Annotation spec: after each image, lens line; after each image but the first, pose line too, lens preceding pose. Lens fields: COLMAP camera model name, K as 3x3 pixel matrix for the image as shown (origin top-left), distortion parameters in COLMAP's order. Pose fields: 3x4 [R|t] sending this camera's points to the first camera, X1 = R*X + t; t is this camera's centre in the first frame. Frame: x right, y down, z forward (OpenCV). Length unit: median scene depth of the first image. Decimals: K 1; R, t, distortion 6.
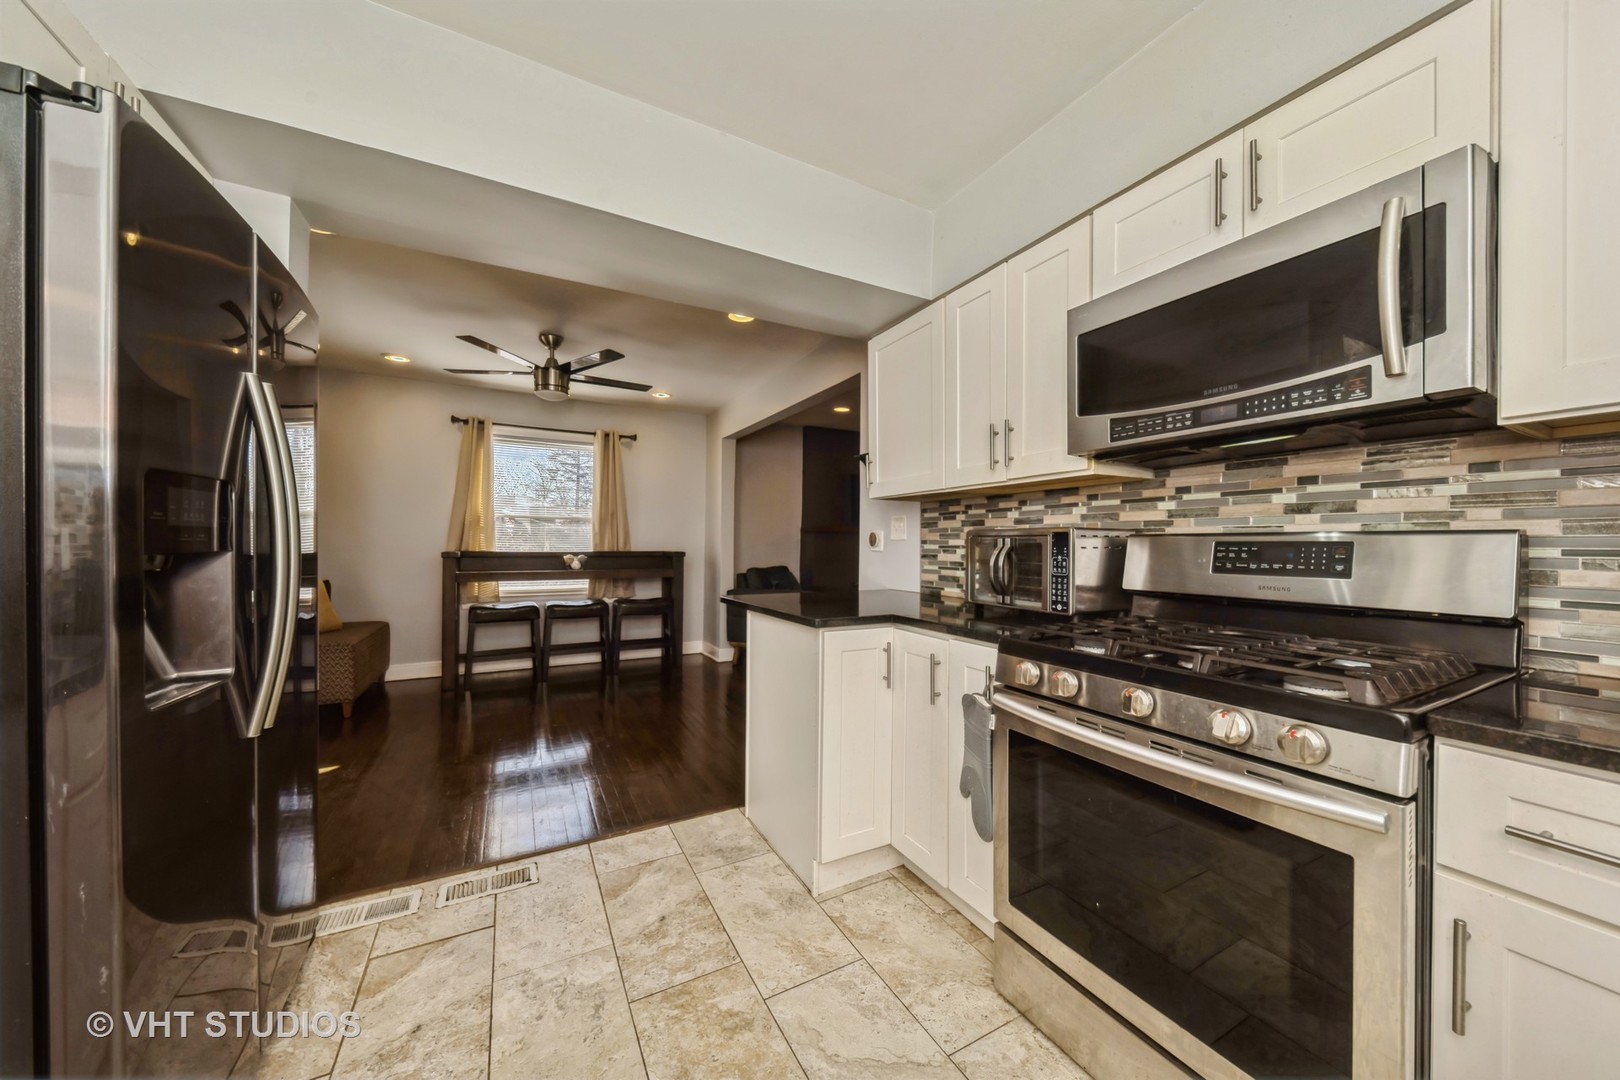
lens RADIAL K [[563.5, 0, 837.7], [0, 563.5, 539.1], [0, 0, 1]] dist [0.005886, 0.000092]
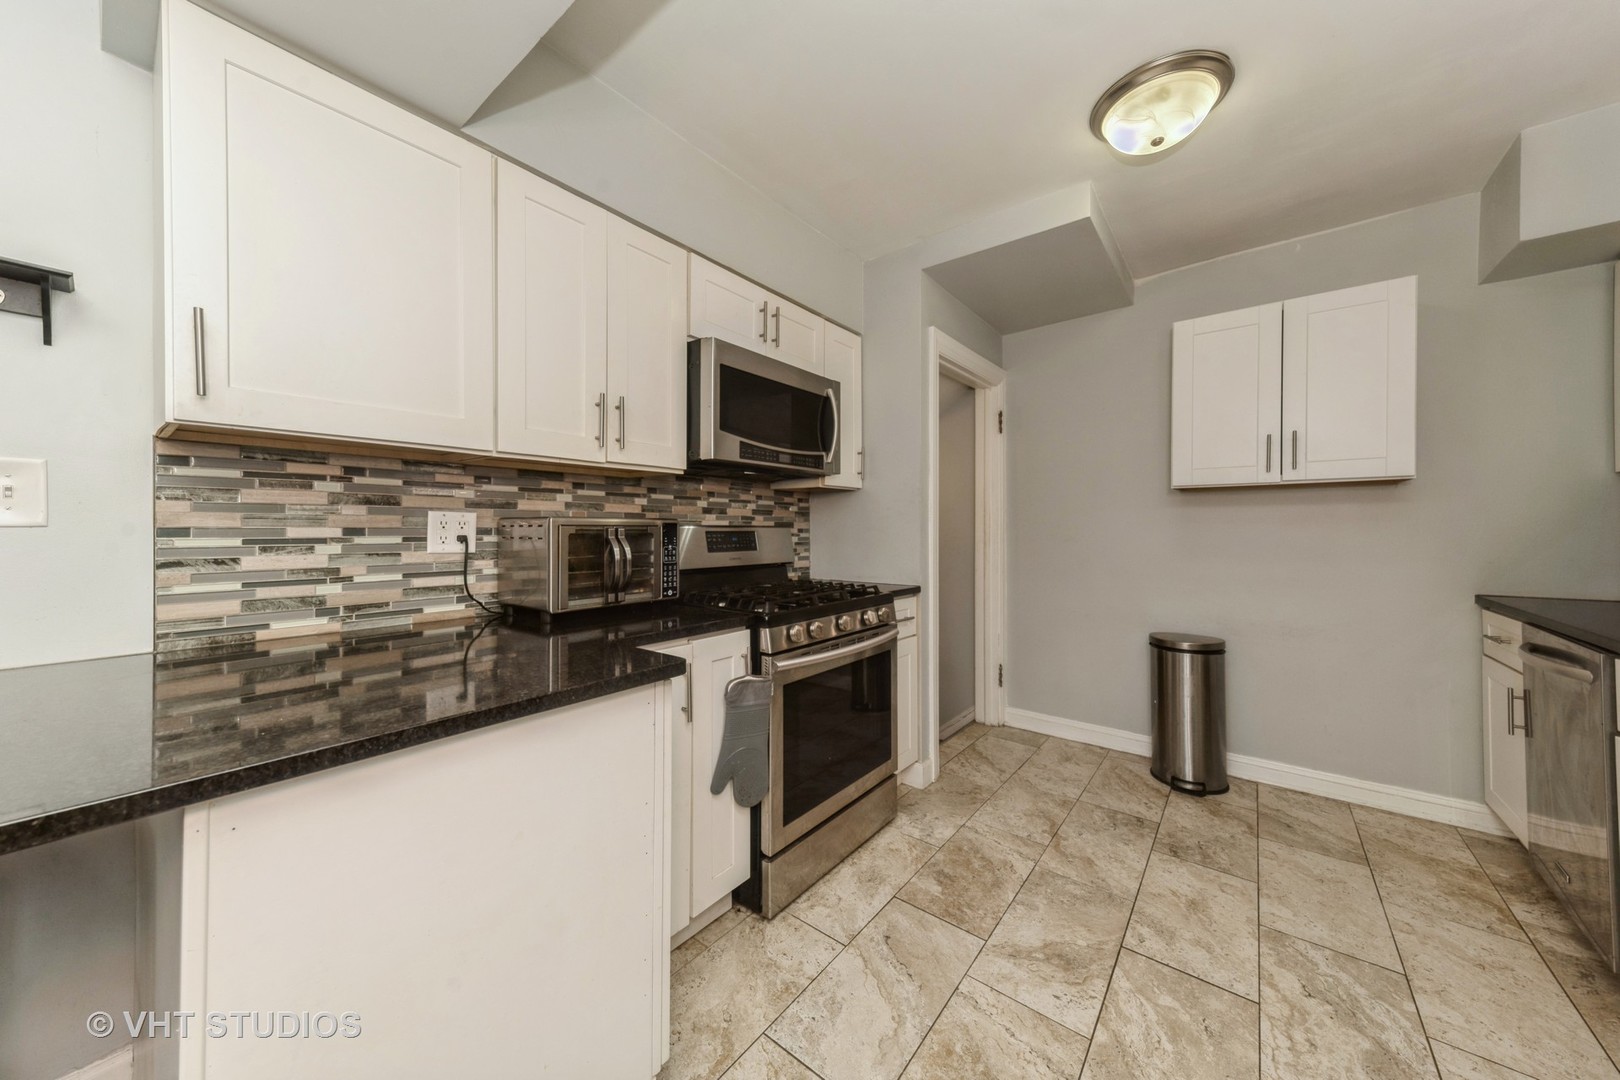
lens RADIAL K [[563.5, 0, 792.8], [0, 563.5, 529.0], [0, 0, 1]] dist [0.005886, 0.000092]
pose [[-0.352614, 0.004115, 0.935760, -0.420112], [-0.003883, 0.999975, -0.005861, 0.003489], [-0.935761, -0.005700, -0.352589, 0.704272]]
